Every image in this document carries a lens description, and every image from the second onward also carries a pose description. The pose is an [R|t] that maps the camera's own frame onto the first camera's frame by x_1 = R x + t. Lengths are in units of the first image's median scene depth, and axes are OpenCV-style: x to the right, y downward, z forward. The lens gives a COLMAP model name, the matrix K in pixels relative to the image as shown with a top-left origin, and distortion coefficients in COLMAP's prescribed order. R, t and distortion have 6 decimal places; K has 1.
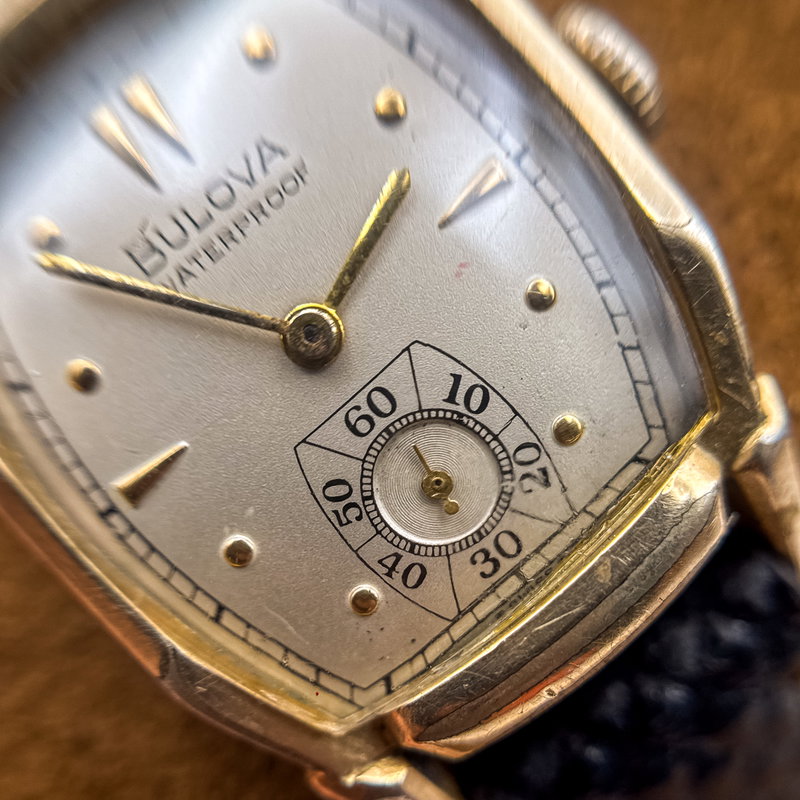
lens RADIAL K [[1426.3, 0, 421.1], [0, 1426.3, 455.3], [0, 0, 1]] dist [0.624579, 0.000000]
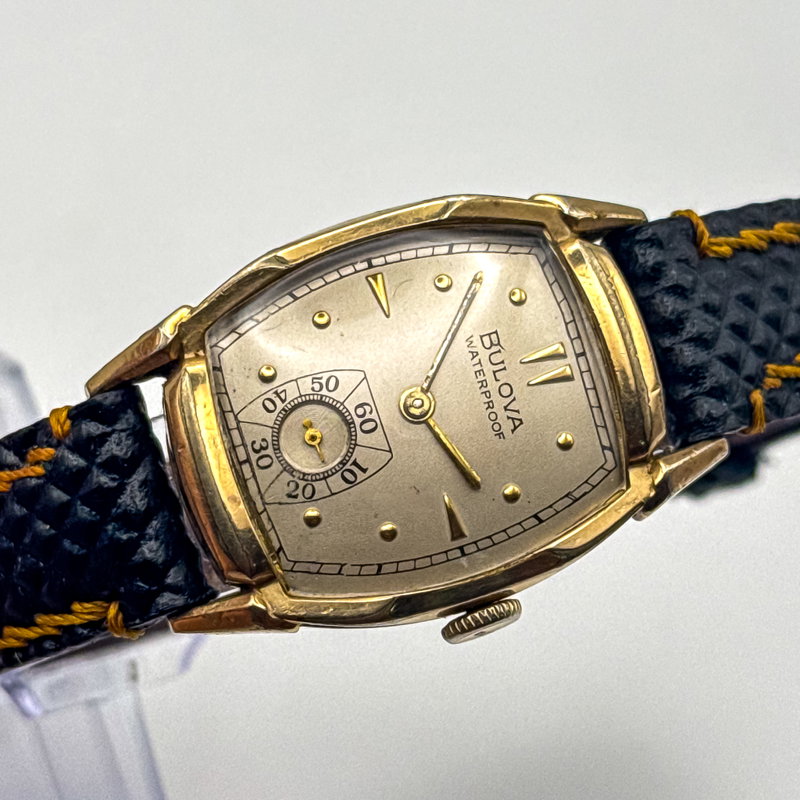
lens RADIAL K [[2756.2, 0, 402.6], [0, 2756.2, 400.8], [0, 0, 1]] dist [0.310015, 0.000000]
pose [[-0.385872, 0.914799, -0.119355, 0.330260], [-0.918846, -0.392677, -0.039066, 0.068761], [-0.082606, 0.094594, 0.992083, -2.360521]]
